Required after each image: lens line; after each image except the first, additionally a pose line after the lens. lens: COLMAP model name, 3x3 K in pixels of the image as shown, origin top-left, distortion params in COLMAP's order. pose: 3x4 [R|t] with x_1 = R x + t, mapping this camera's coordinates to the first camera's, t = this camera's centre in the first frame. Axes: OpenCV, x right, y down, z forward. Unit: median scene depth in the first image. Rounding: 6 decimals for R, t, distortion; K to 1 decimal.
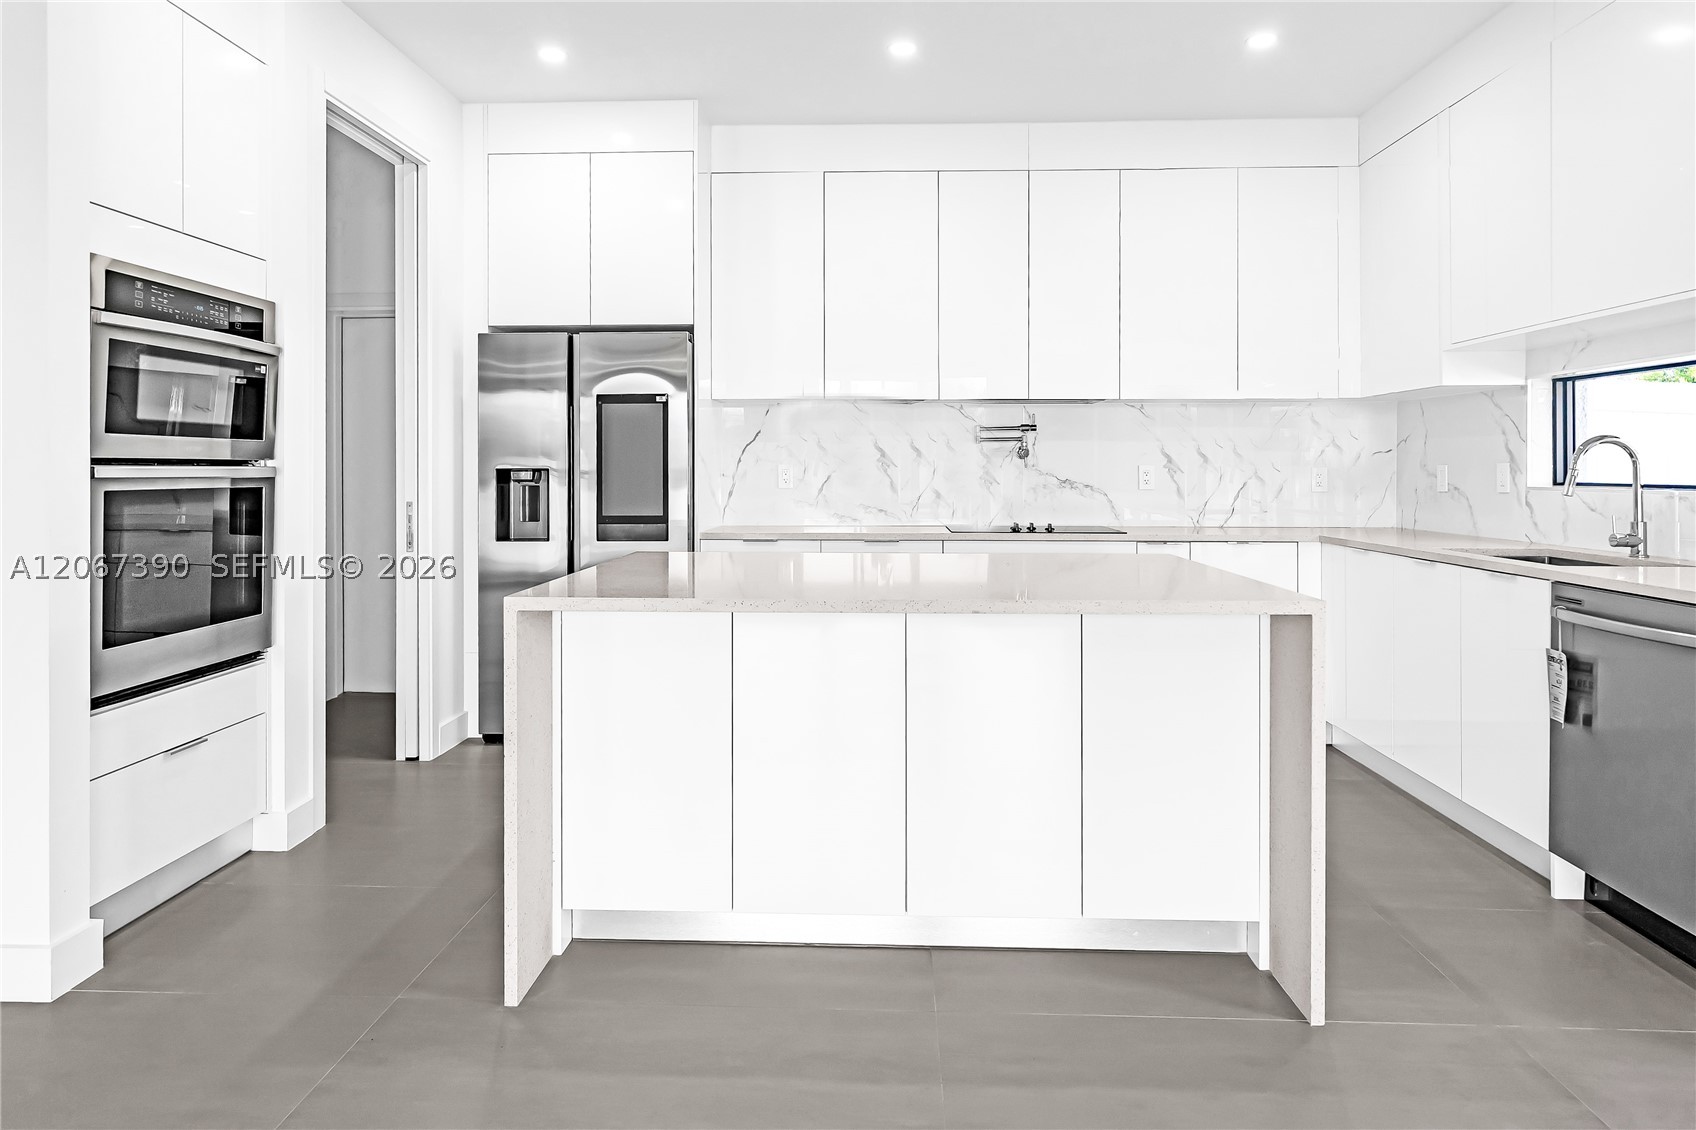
lens RADIAL K [[1035.8, 0, 841.5], [0, 1035.8, 470.1], [0, 0, 1]] dist [-0.004307, -0.000217]
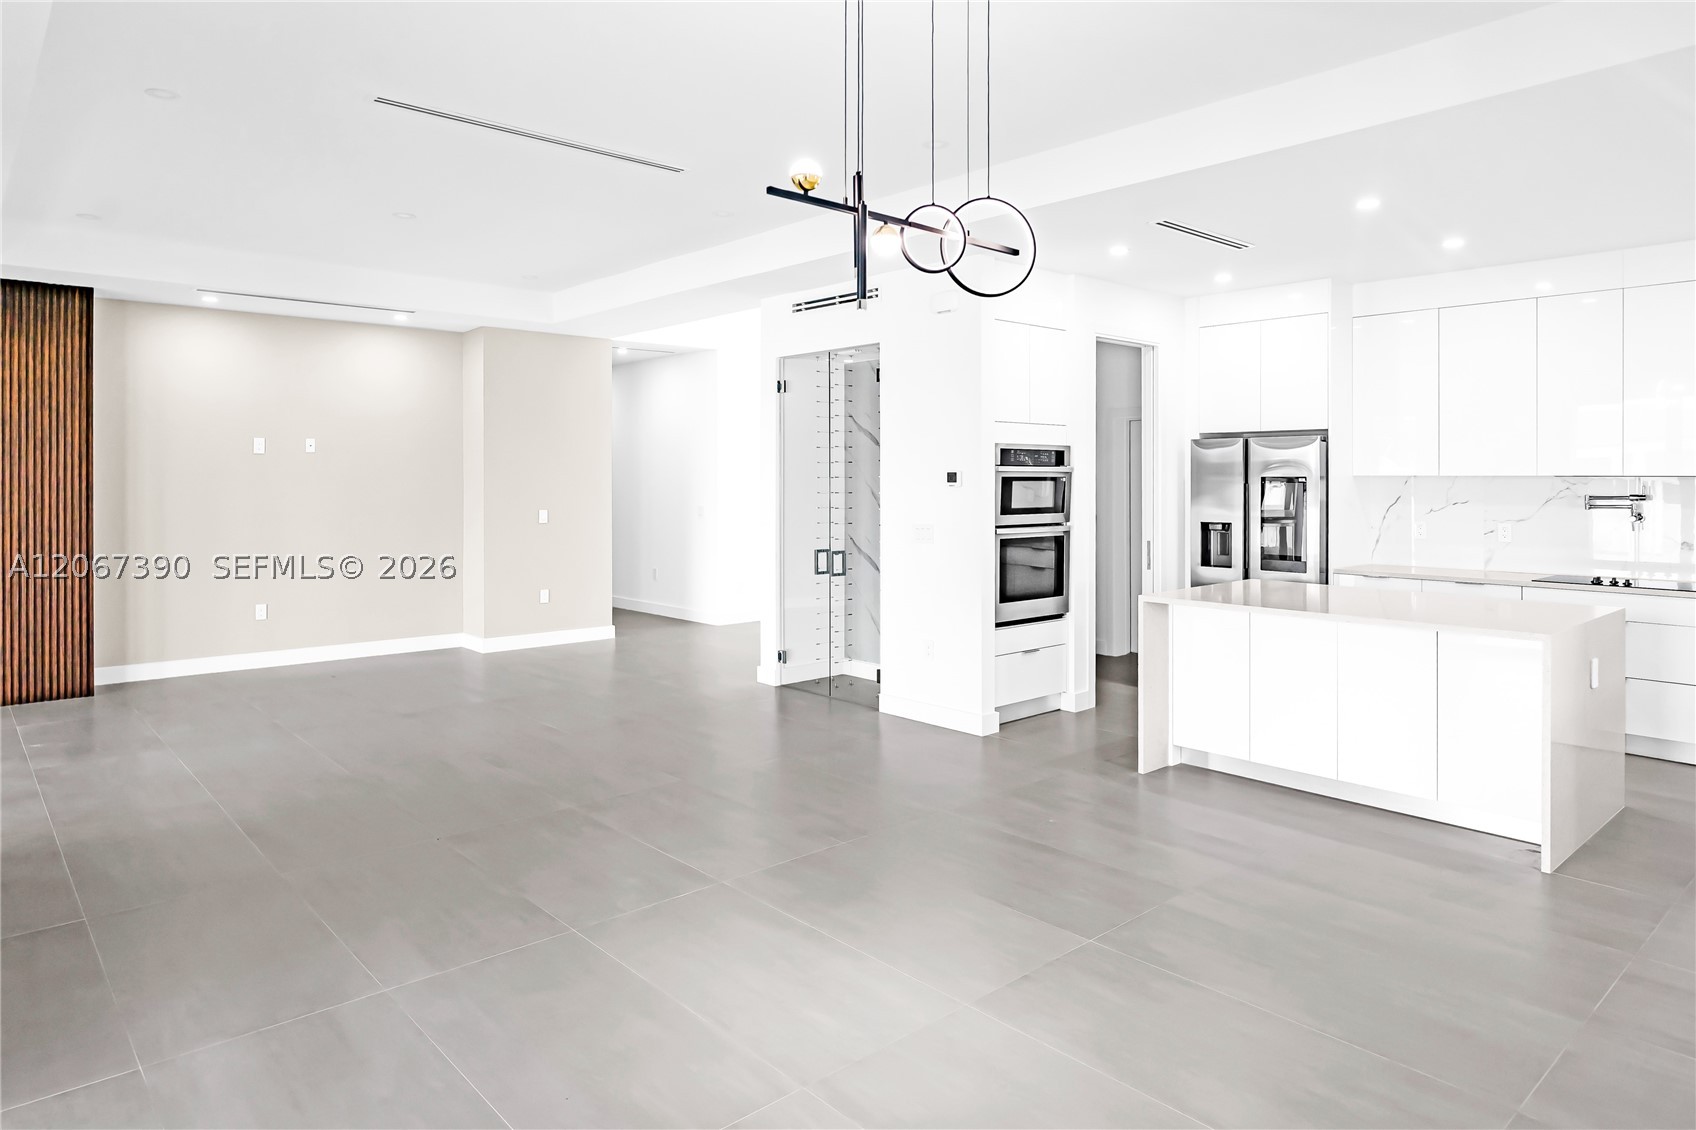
lens RADIAL K [[1035.8, 0, 841.5], [0, 1035.8, 470.1], [0, 0, 1]] dist [-0.004307, -0.000217]
pose [[0.701694, -0.003532, -0.712469, 0.485542], [-0.001853, 0.999975, -0.006783, -0.079525], [0.712476, 0.006080, 0.701671, -0.623306]]
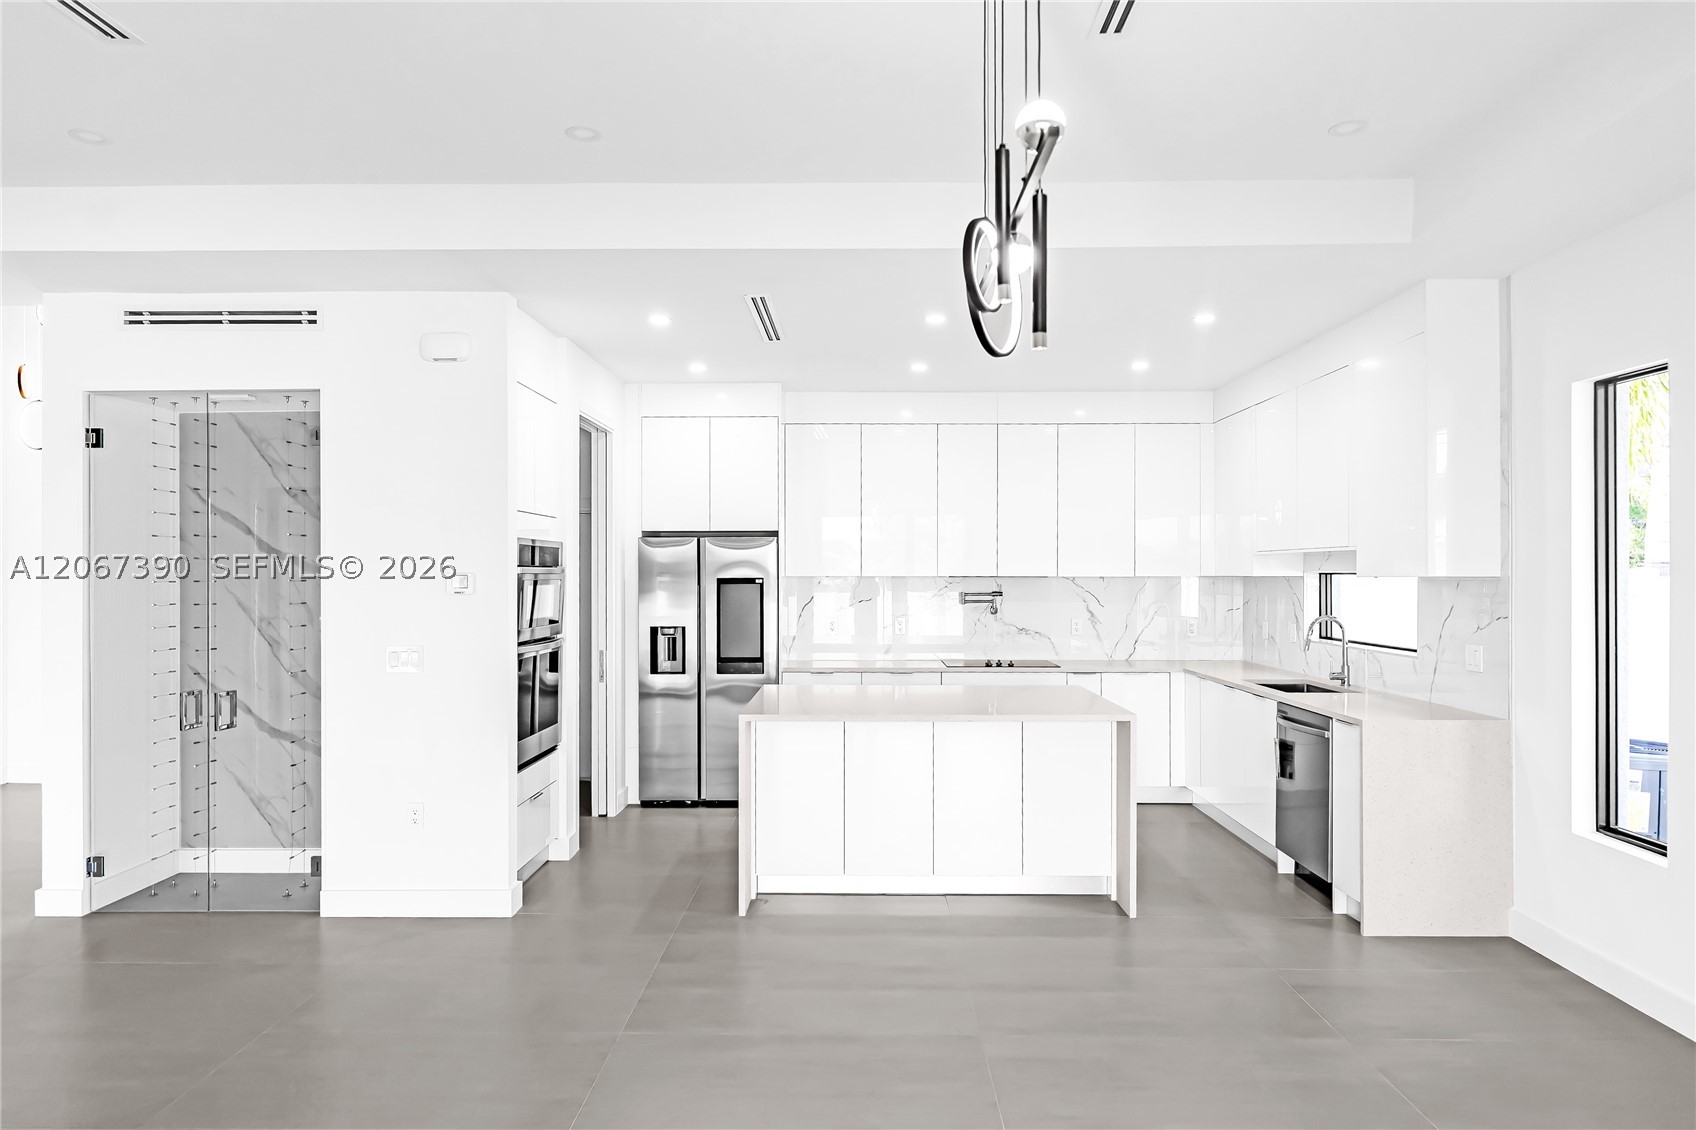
lens RADIAL K [[1026.1, 0, 848.0], [0, 1026.1, 565.0], [0, 0, 1]] dist [-0.001973, 0.000973]
pose [[0.999529, -0.000701, 0.030683, -0.098262], [0.000992, 0.999955, -0.009484, -0.086199], [-0.030675, 0.009510, 0.999484, -0.582356]]
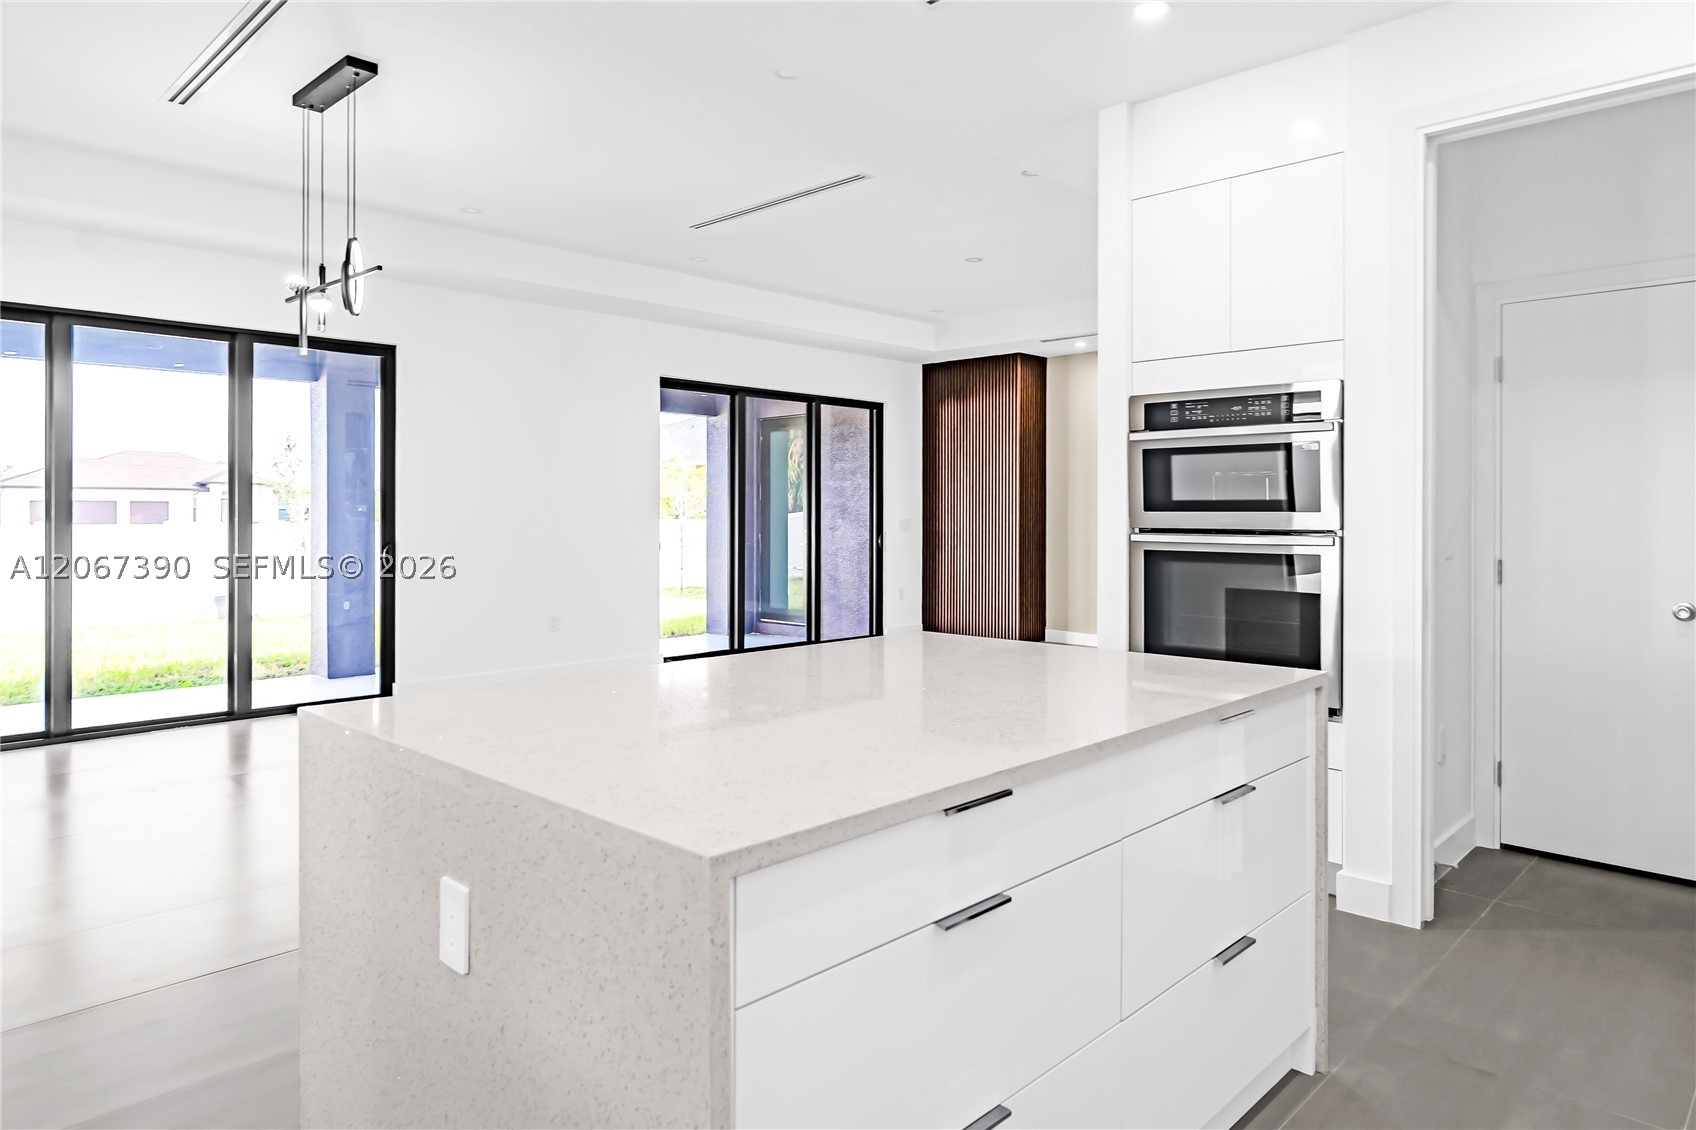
lens RADIAL K [[1036.7, 0, 854.0], [0, 1036.7, 510.5], [0, 0, 1]] dist [0.002719, 0.003477]
pose [[-0.658442, -0.000974, -0.752631, 0.451344], [-0.001698, 0.999999, 0.000191, -0.023341], [0.752629, 0.001404, -0.658443, 1.061525]]
